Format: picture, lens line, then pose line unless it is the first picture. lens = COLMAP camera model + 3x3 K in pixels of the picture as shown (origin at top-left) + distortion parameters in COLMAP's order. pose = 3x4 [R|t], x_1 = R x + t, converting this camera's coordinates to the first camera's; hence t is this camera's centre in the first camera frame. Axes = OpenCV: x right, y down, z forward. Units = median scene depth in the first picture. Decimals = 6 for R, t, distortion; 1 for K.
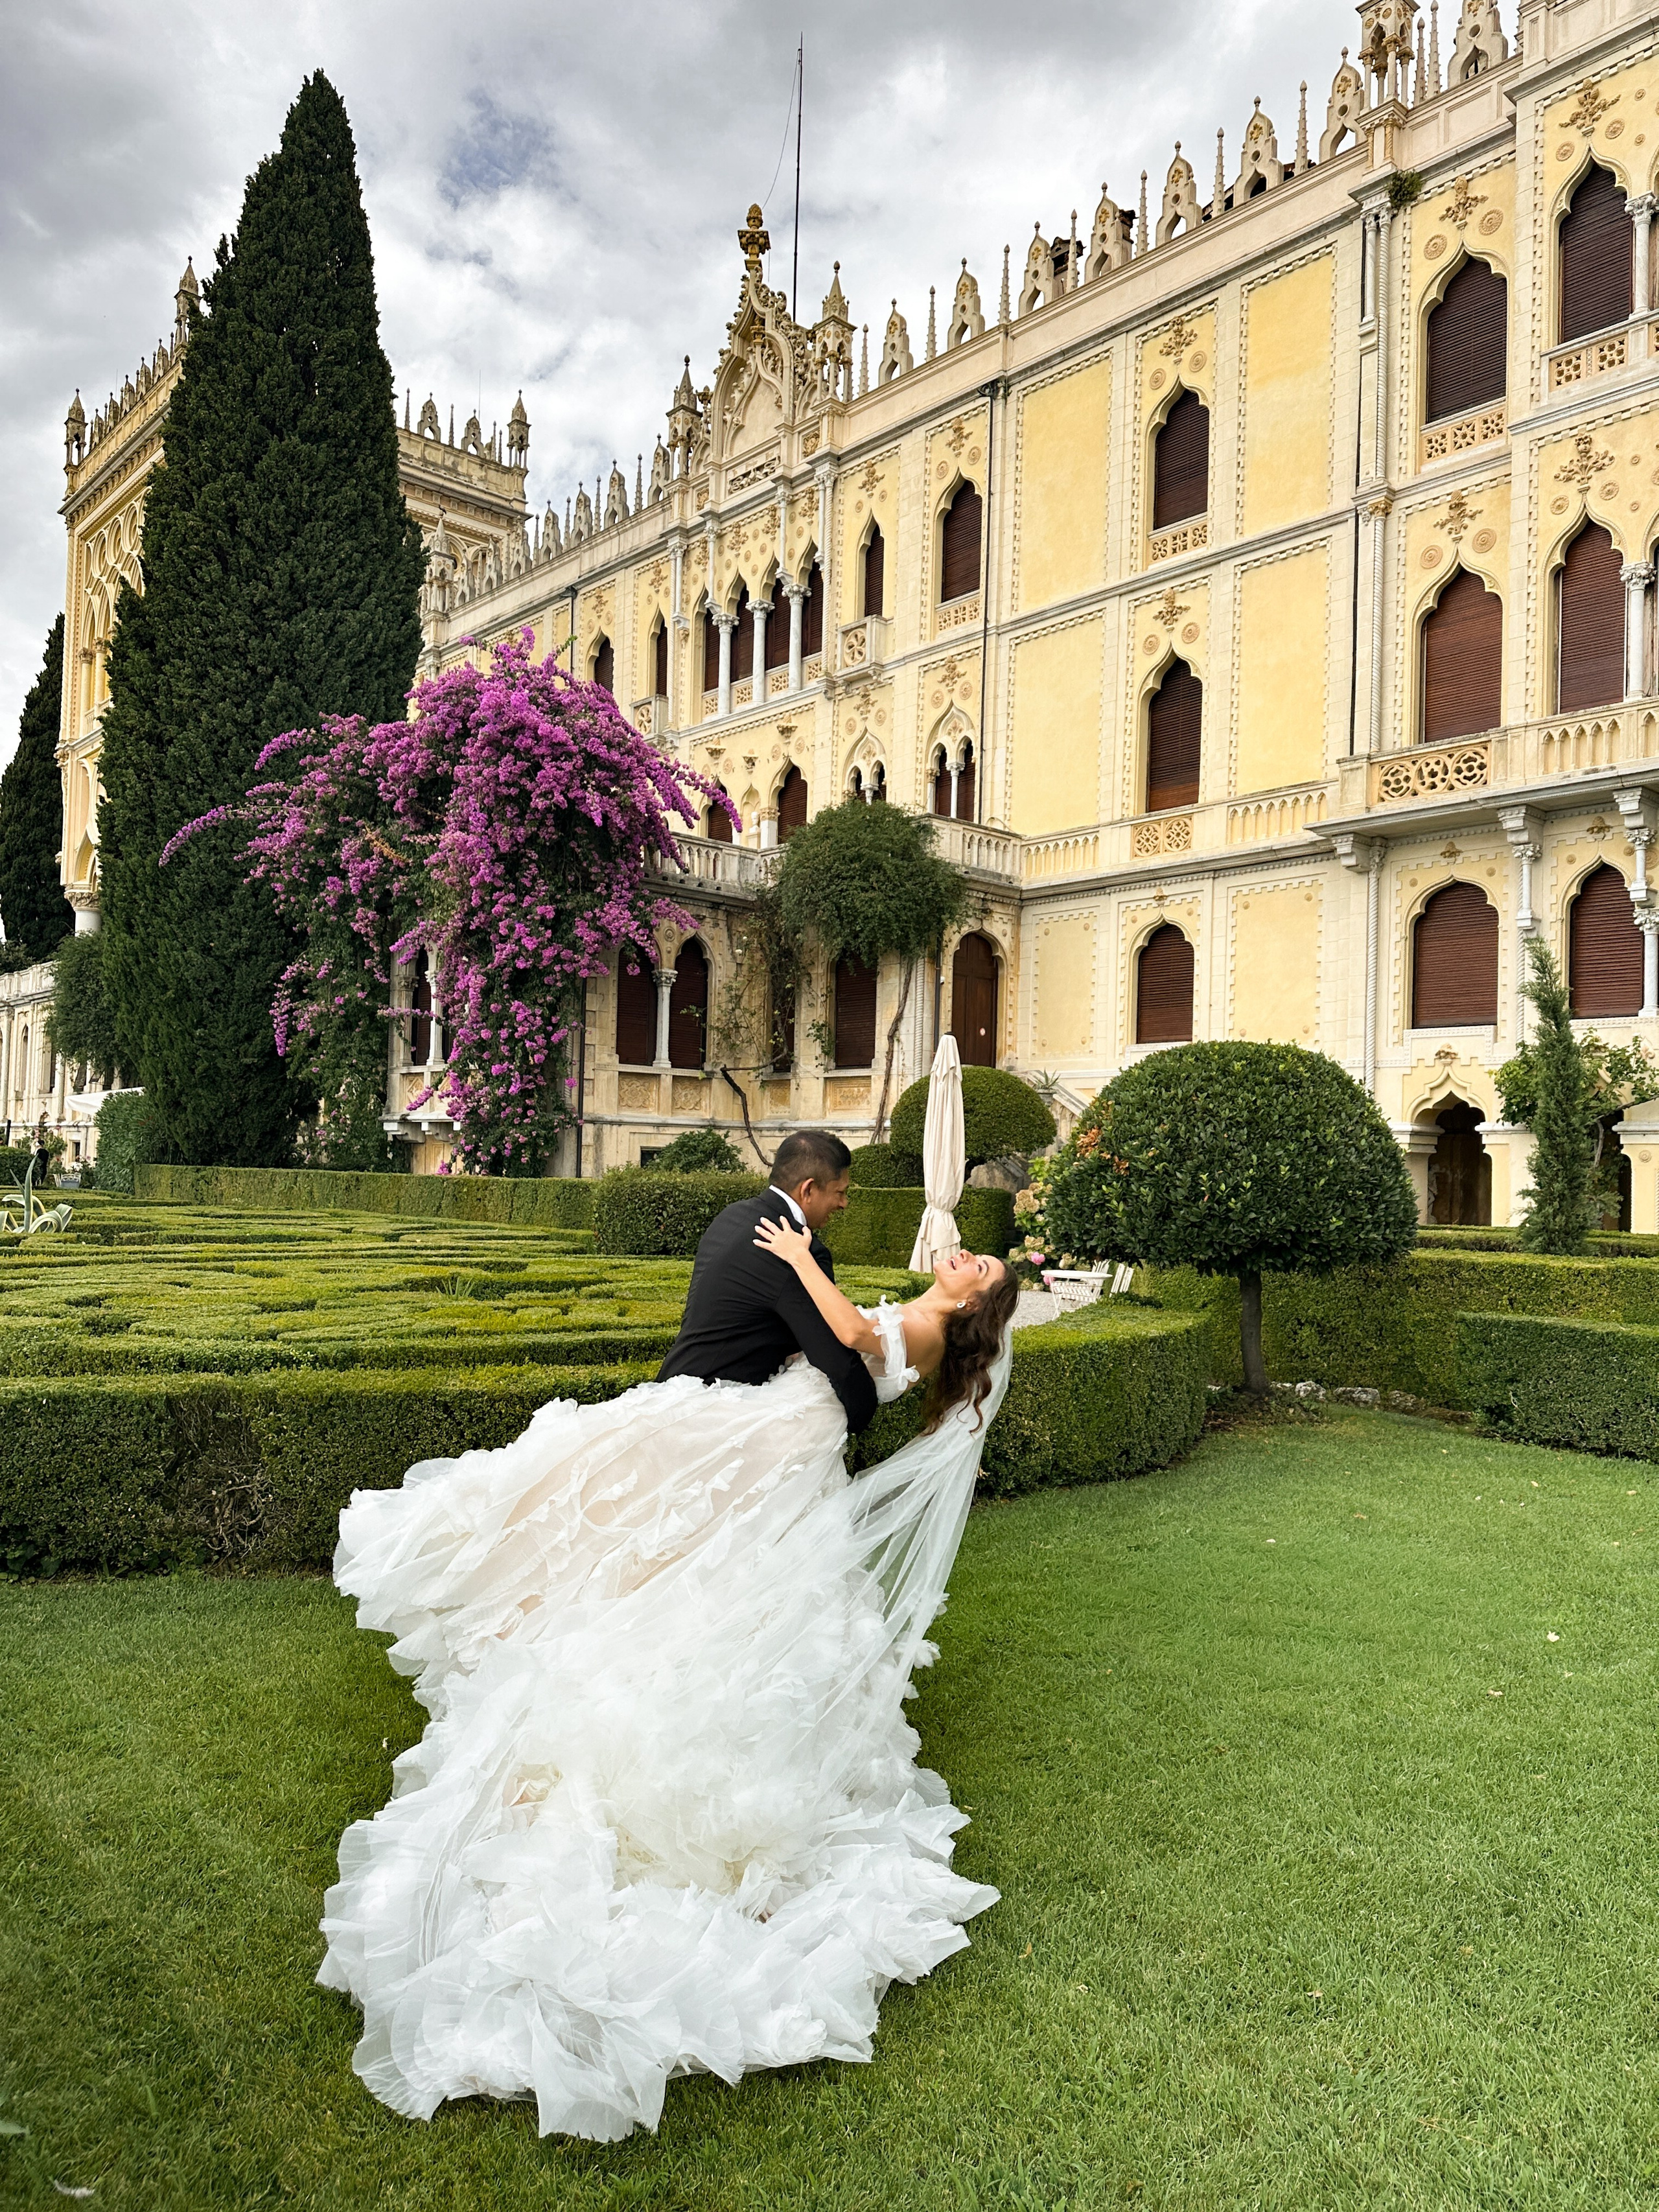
lens RADIAL K [[1530.7, 0, 855.3], [0, 1530.7, 1111.4], [0, 0, 1]] dist [0.196376, -0.397837]
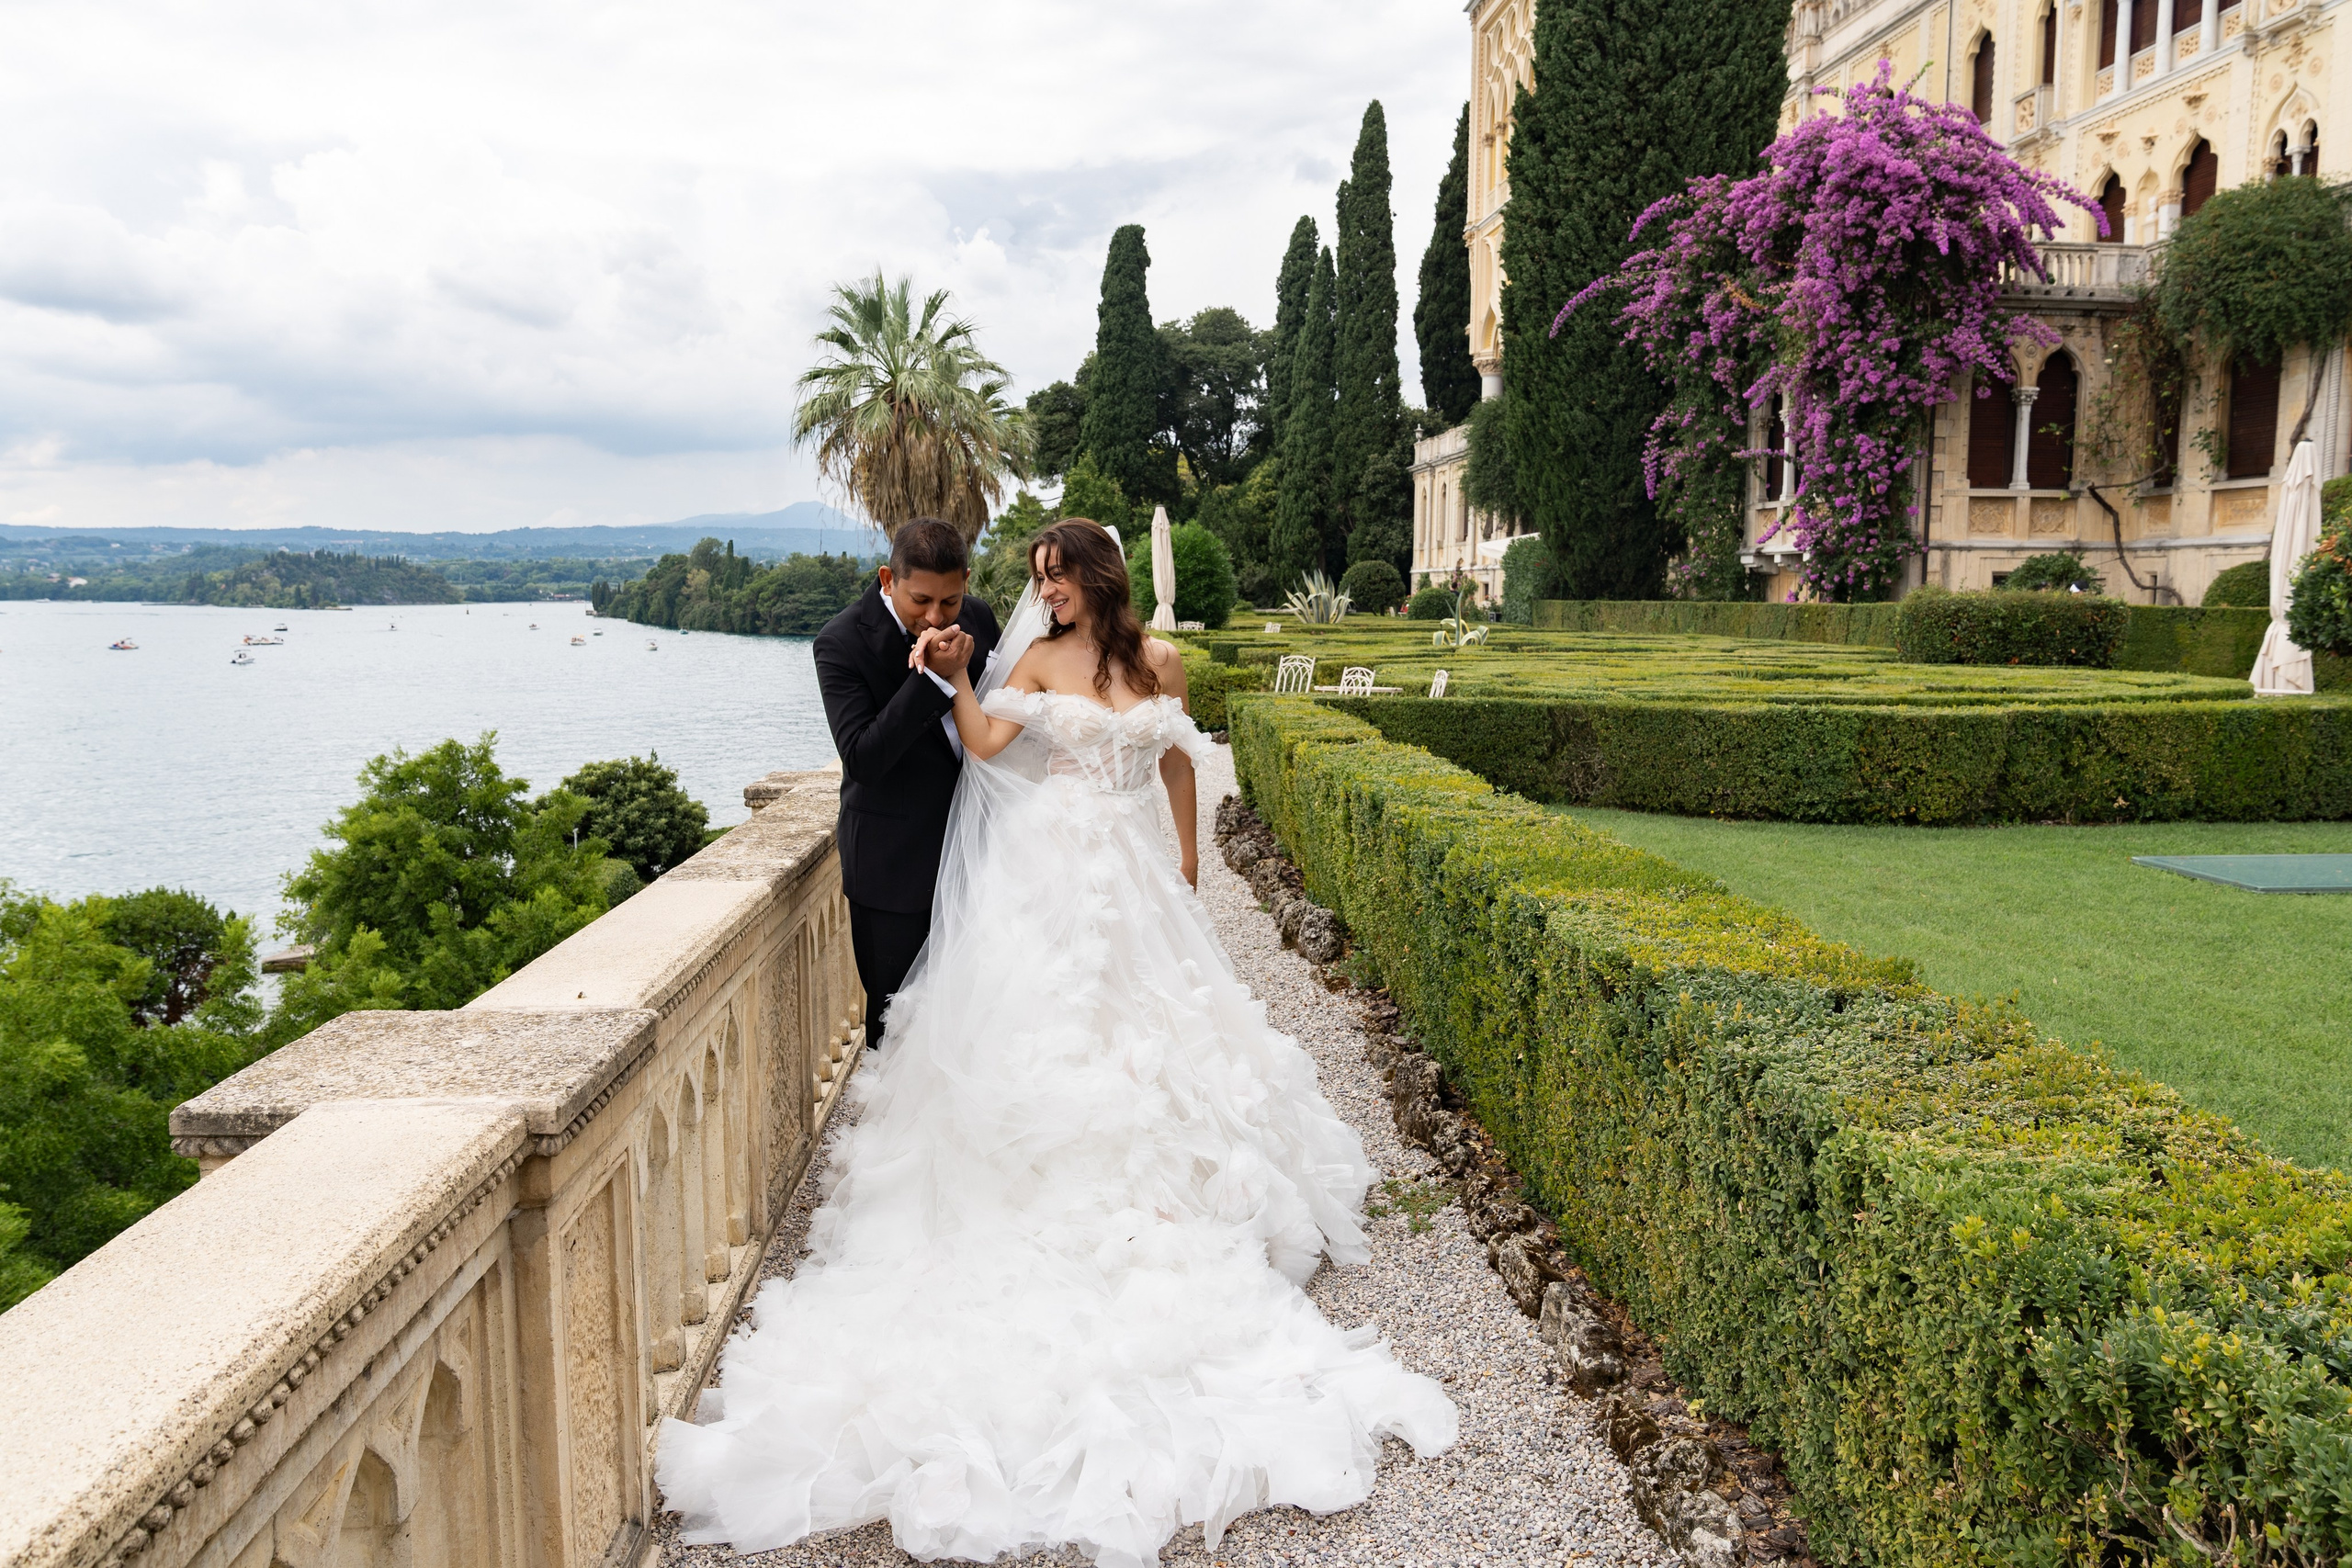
lens RADIAL K [[1667.5, 0, 1161.3], [0, 1667.5, 773.0], [0, 0, 1]] dist [-0.001369, 0.005582]
pose [[0.795757, 0.043346, -0.604062, 0.089638], [0.037433, 0.992008, 0.120496, 0.002188], [0.604458, -0.118498, 0.787775, -0.191002]]
